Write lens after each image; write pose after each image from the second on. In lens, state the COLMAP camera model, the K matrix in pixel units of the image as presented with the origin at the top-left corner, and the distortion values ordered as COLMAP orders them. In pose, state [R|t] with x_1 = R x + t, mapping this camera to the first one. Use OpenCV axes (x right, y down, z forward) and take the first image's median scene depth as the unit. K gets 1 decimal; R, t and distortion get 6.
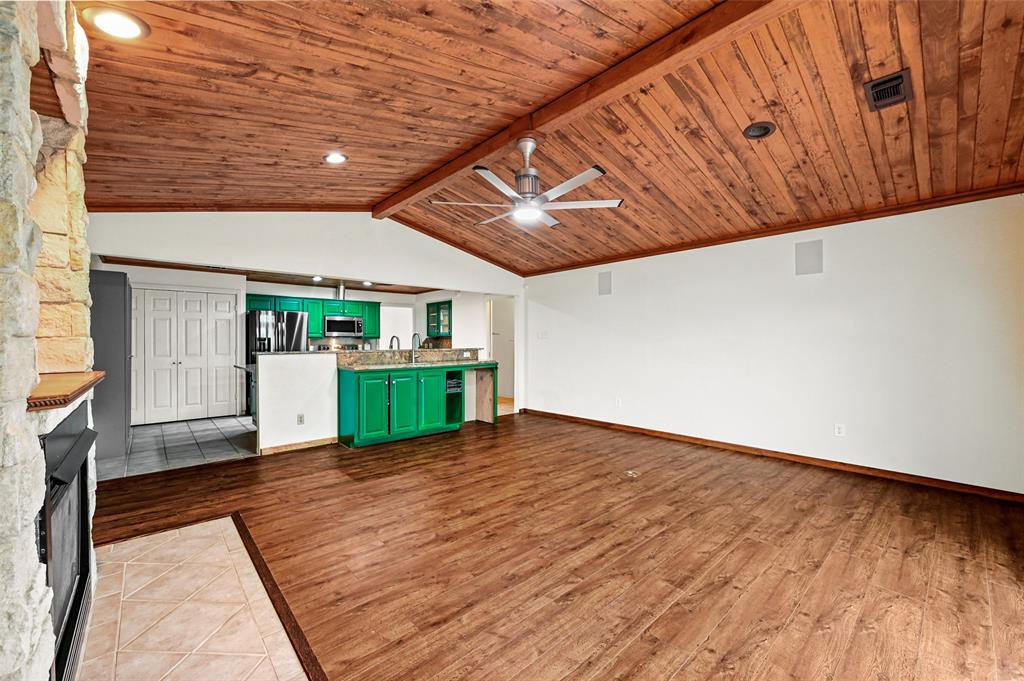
lens RADIAL K [[406.7, 0, 514.9], [0, 406.7, 339.8], [0, 0, 1]] dist [-0.000642, 0.000714]
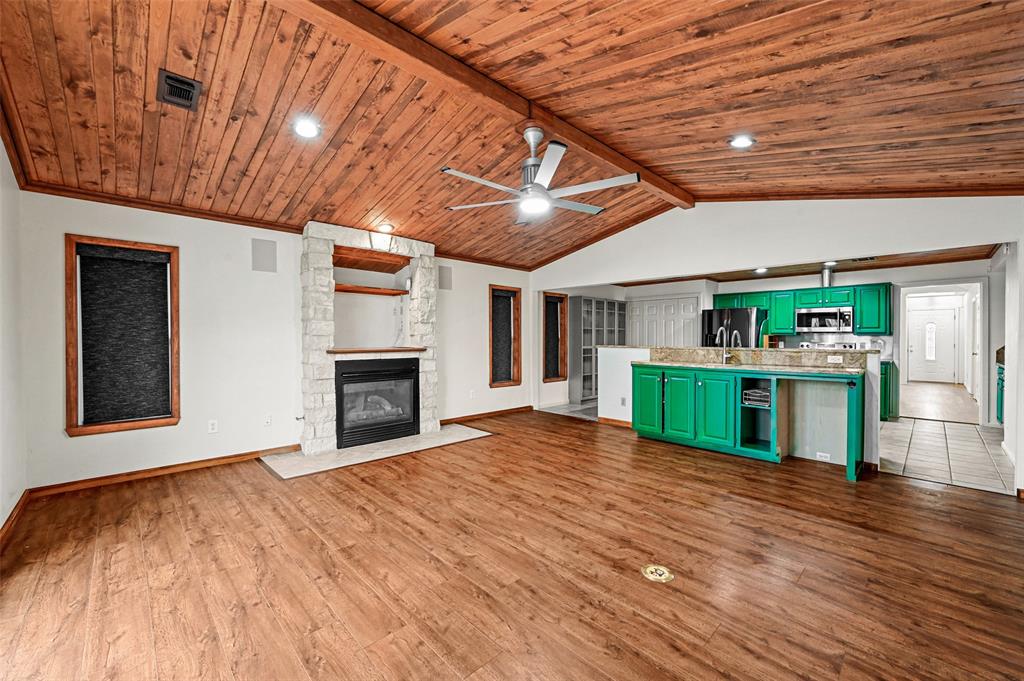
lens RADIAL K [[406.7, 0, 509.2], [0, 406.7, 337.7], [0, 0, 1]] dist [-0.000642, 0.000714]
pose [[0.029346, 0.006665, -0.999547, 0.588460], [-0.001041, 0.999977, 0.006638, -0.002204], [0.999569, 0.000846, 0.029352, 0.538739]]
